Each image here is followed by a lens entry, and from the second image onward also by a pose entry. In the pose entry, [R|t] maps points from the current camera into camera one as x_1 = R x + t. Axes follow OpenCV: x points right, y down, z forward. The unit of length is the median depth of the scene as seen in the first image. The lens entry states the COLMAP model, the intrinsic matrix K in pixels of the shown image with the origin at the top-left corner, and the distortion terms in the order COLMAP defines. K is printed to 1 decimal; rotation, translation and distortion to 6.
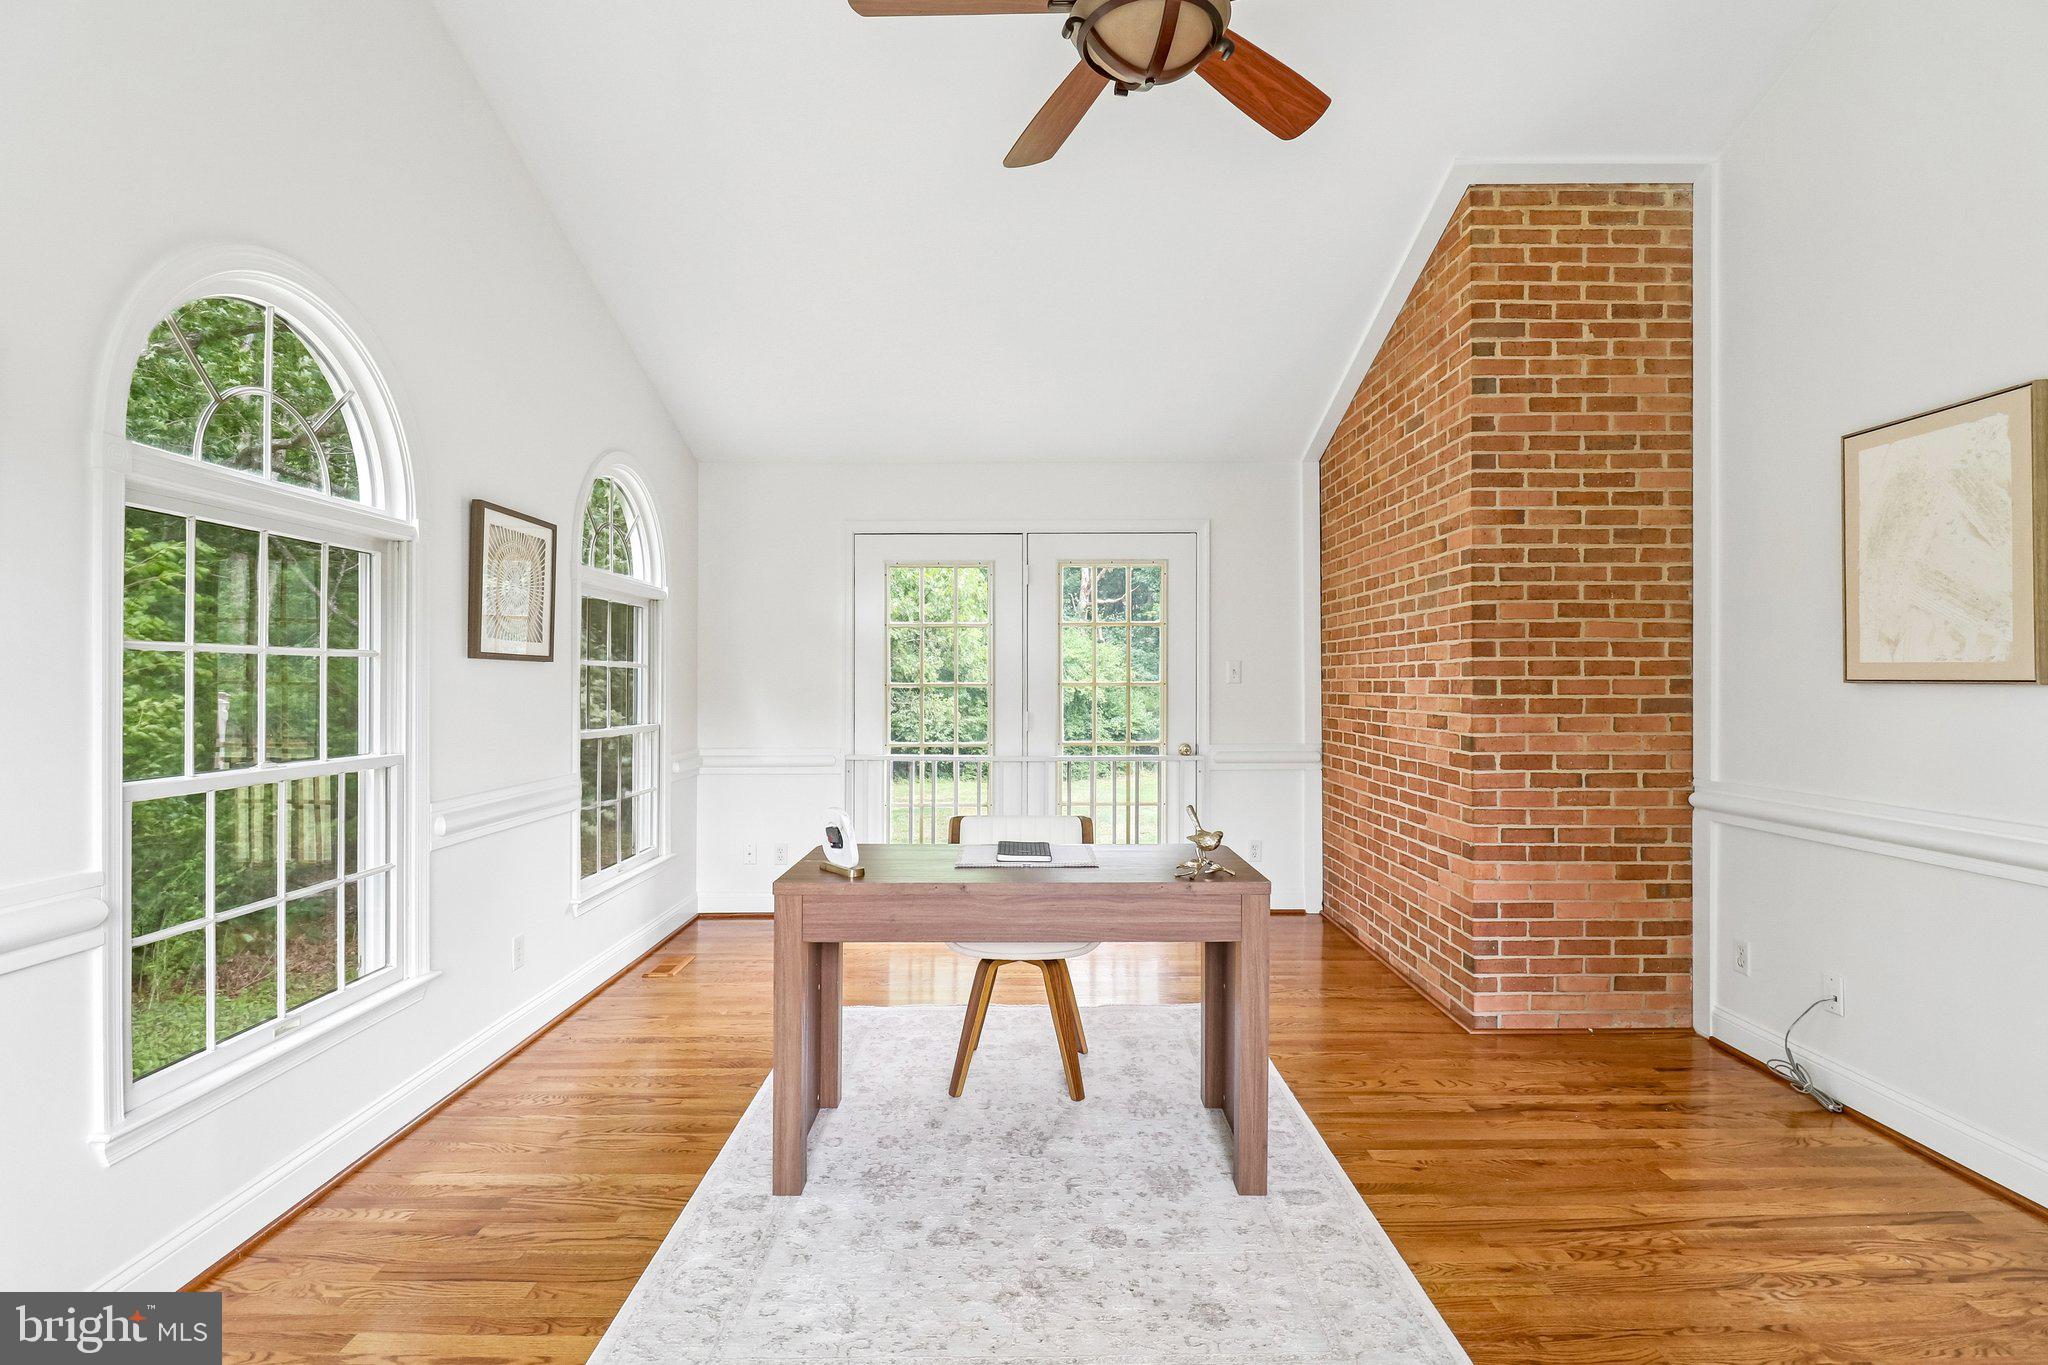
lens RADIAL K [[993.2, 0, 1021.1], [0, 993.2, 680.8], [0, 0, 1]] dist [0.013158, -0.011120]
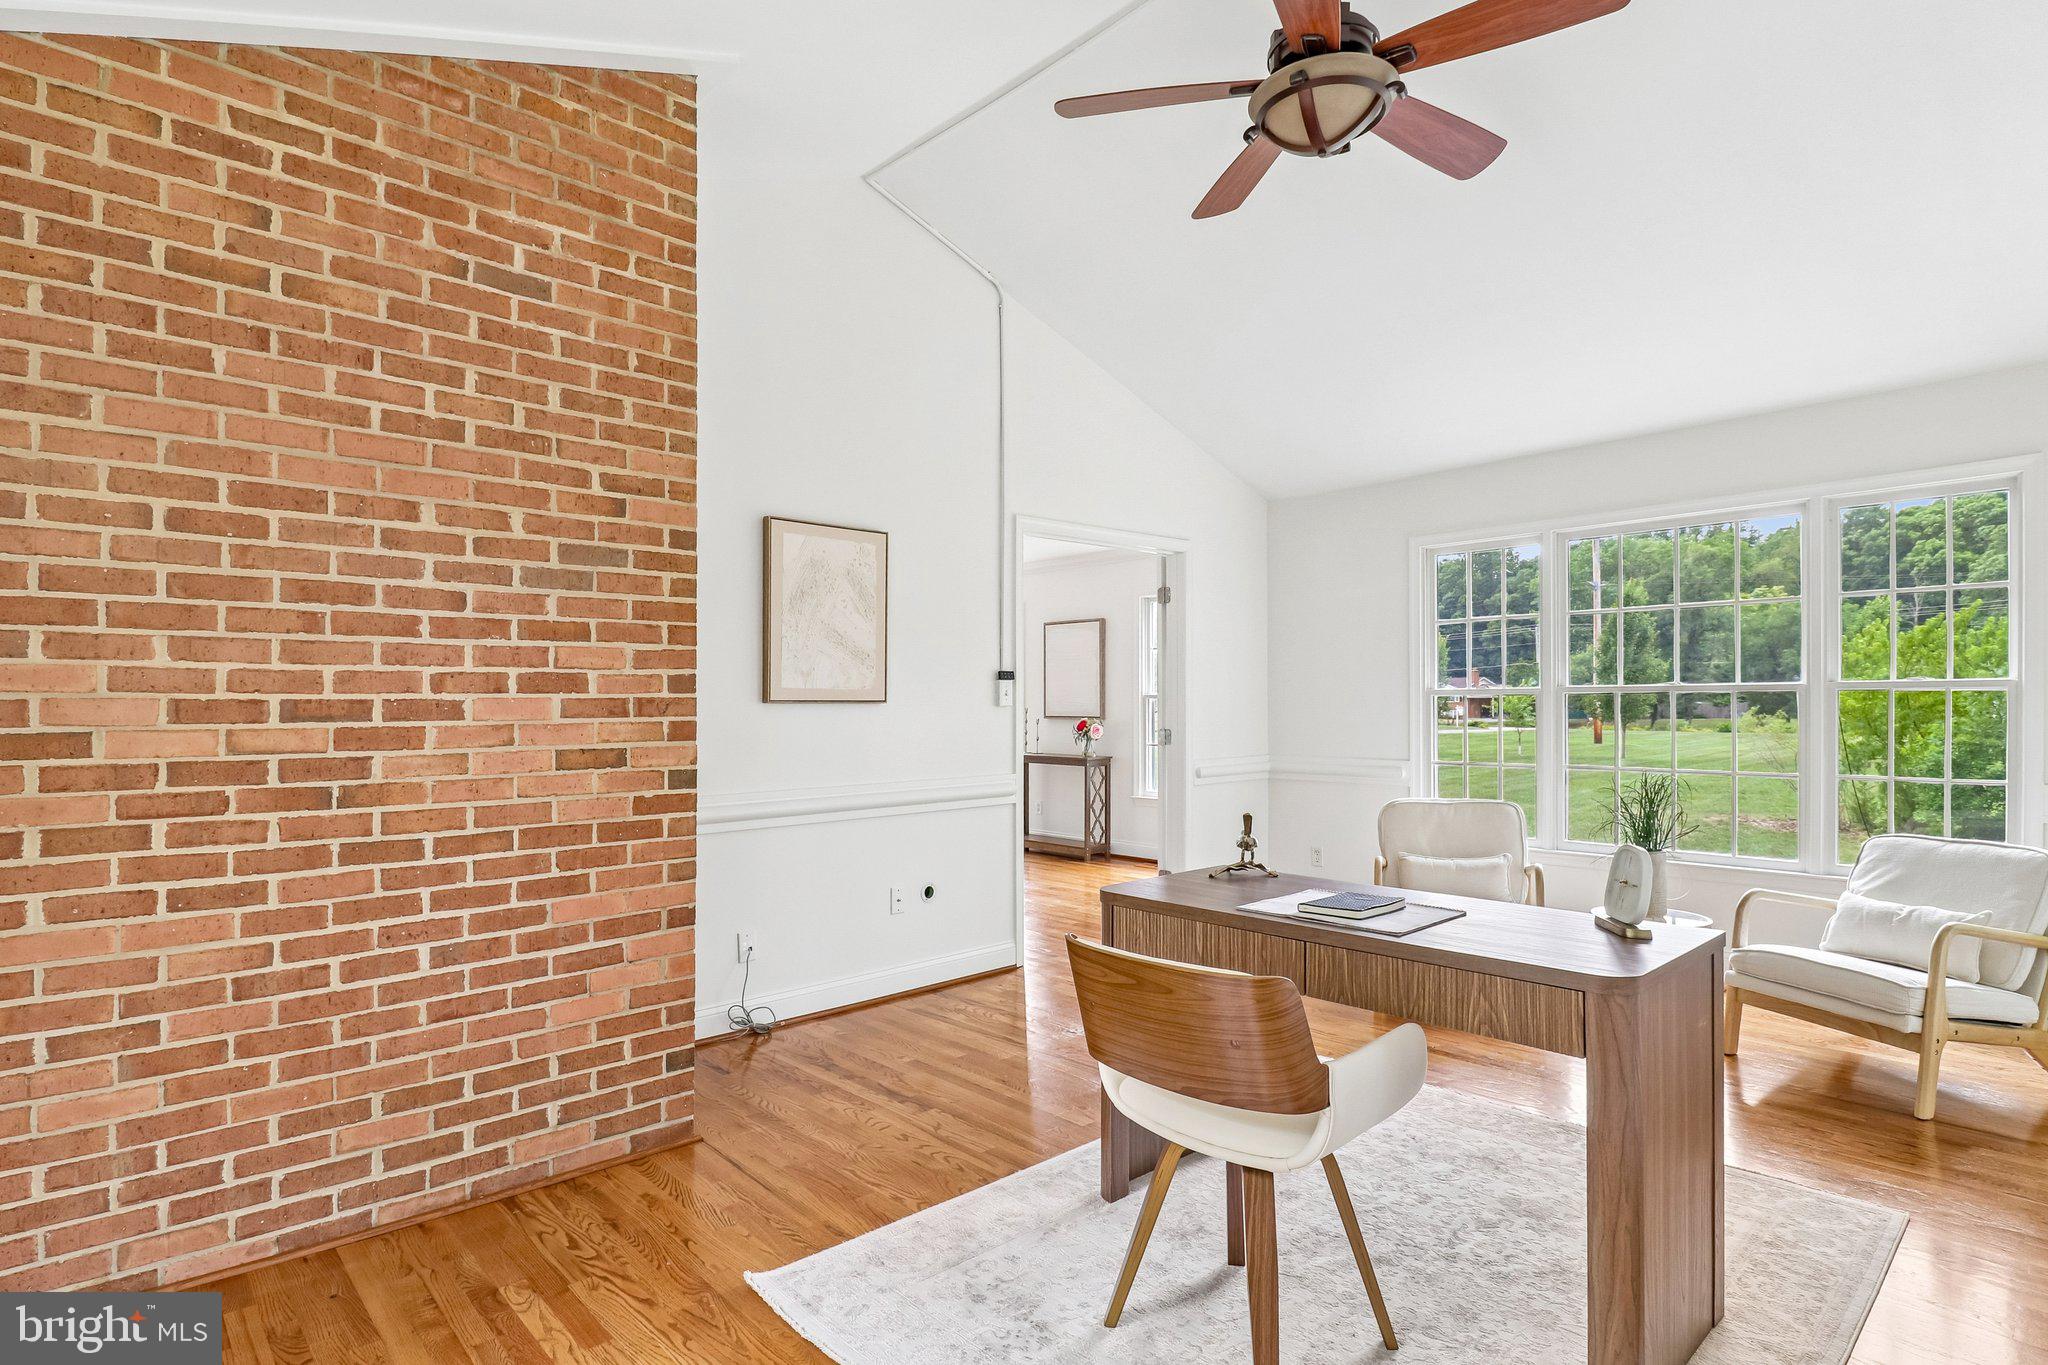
lens RADIAL K [[1058.3, 0, 1025.4], [0, 1058.3, 688.2], [0, 0, 1]] dist [0.000040, 0.000031]
pose [[-0.674523, 0.011265, 0.738168, -0.453617], [0.004514, 0.999928, -0.011134, 0.000549], [-0.738240, -0.004178, -0.674525, 1.737603]]
